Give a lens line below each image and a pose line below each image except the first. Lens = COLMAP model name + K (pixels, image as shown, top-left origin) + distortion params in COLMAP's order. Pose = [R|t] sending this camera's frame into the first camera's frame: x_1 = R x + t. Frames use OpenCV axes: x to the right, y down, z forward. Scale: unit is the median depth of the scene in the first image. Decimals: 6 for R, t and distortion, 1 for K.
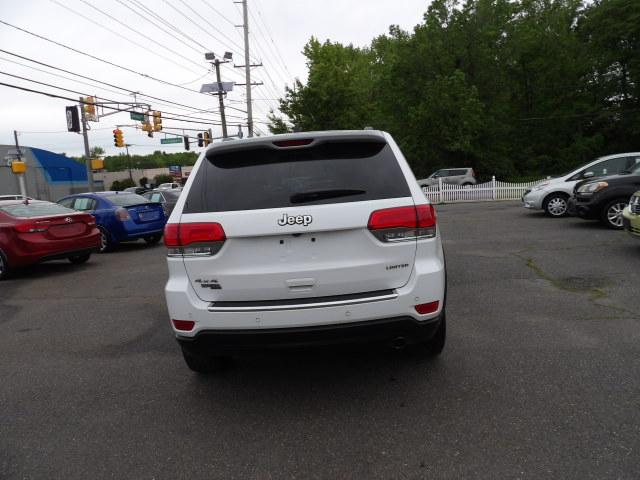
lens RADIAL K [[463.9, 0, 326.3], [0, 463.9, 238.3], [0, 0, 1]] dist [-0.025381, 0.028337]
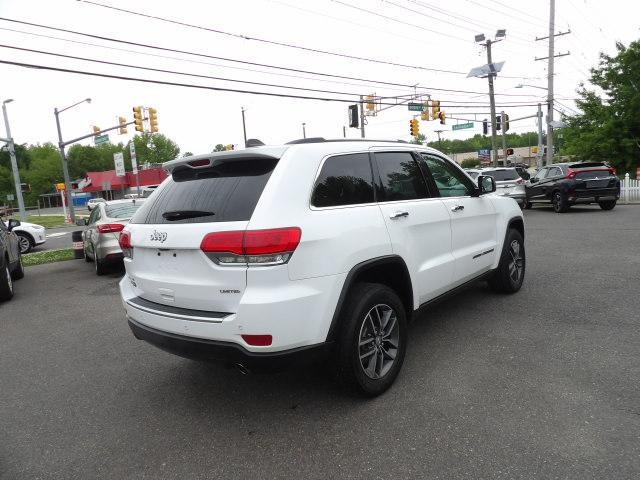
lens RADIAL K [[462.5, 0, 326.7], [0, 462.5, 238.9], [0, 0, 1]] dist [-0.017337, 0.005611]
pose [[0.778496, 0.083647, -0.622051, 0.125957], [-0.059179, 0.996447, 0.059929, -0.016585], [0.624854, -0.009842, 0.780680, 0.051063]]
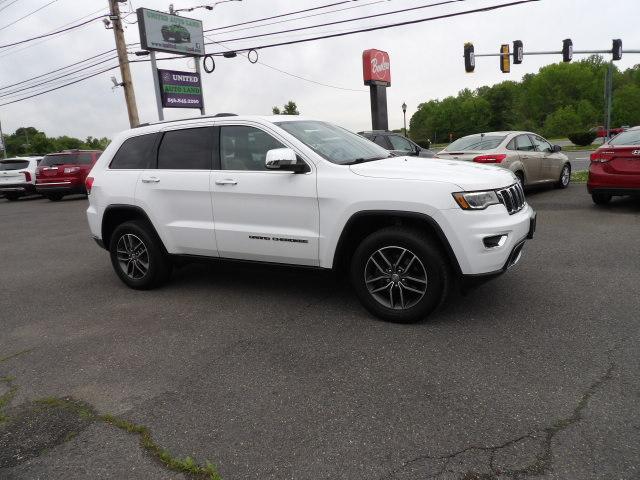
lens RADIAL K [[463.2, 0, 328.1], [0, 463.2, 237.4], [0, 0, 1]] dist [-0.032817, 0.041734]
pose [[-0.469568, 0.270311, -0.840499, 0.204389], [-0.019011, 0.948662, 0.315719, -0.065745], [0.882692, 0.164230, -0.440322, 0.394338]]
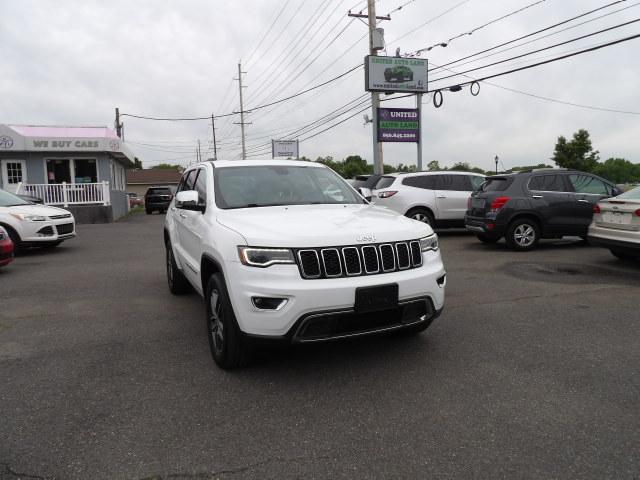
lens RADIAL K [[463.2, 0, 328.1], [0, 463.2, 237.4], [0, 0, 1]] dist [-0.032817, 0.041734]
pose [[-0.909223, 0.135826, -0.393529, 0.070117], [0.034138, 0.966421, 0.254686, -0.072925], [0.414908, 0.218132, -0.883329, 0.519187]]
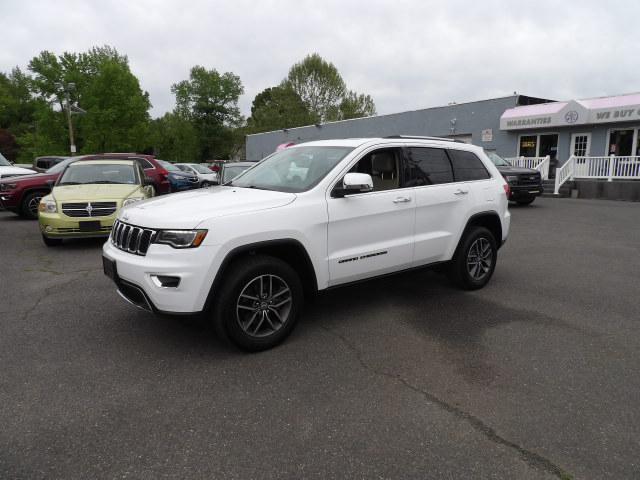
lens RADIAL K [[462.3, 0, 326.1], [0, 462.3, 240.8], [0, 0, 1]] dist [-0.028487, 0.043367]
pose [[-0.578388, -0.059313, 0.813603, -0.221282], [0.148517, 0.973029, 0.176515, -0.040308], [-0.802128, 0.222928, -0.553979, 0.415496]]
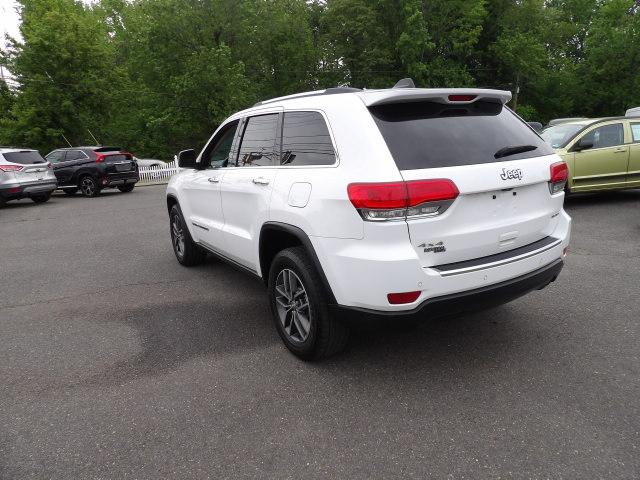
lens RADIAL K [[463.2, 0, 328.1], [0, 463.2, 237.4], [0, 0, 1]] dist [-0.032817, 0.041734]
pose [[0.840374, -0.083072, 0.535603, -0.127287], [0.057360, 0.996266, 0.064522, 0.001253], [-0.538963, -0.023500, 0.842001, 0.048695]]
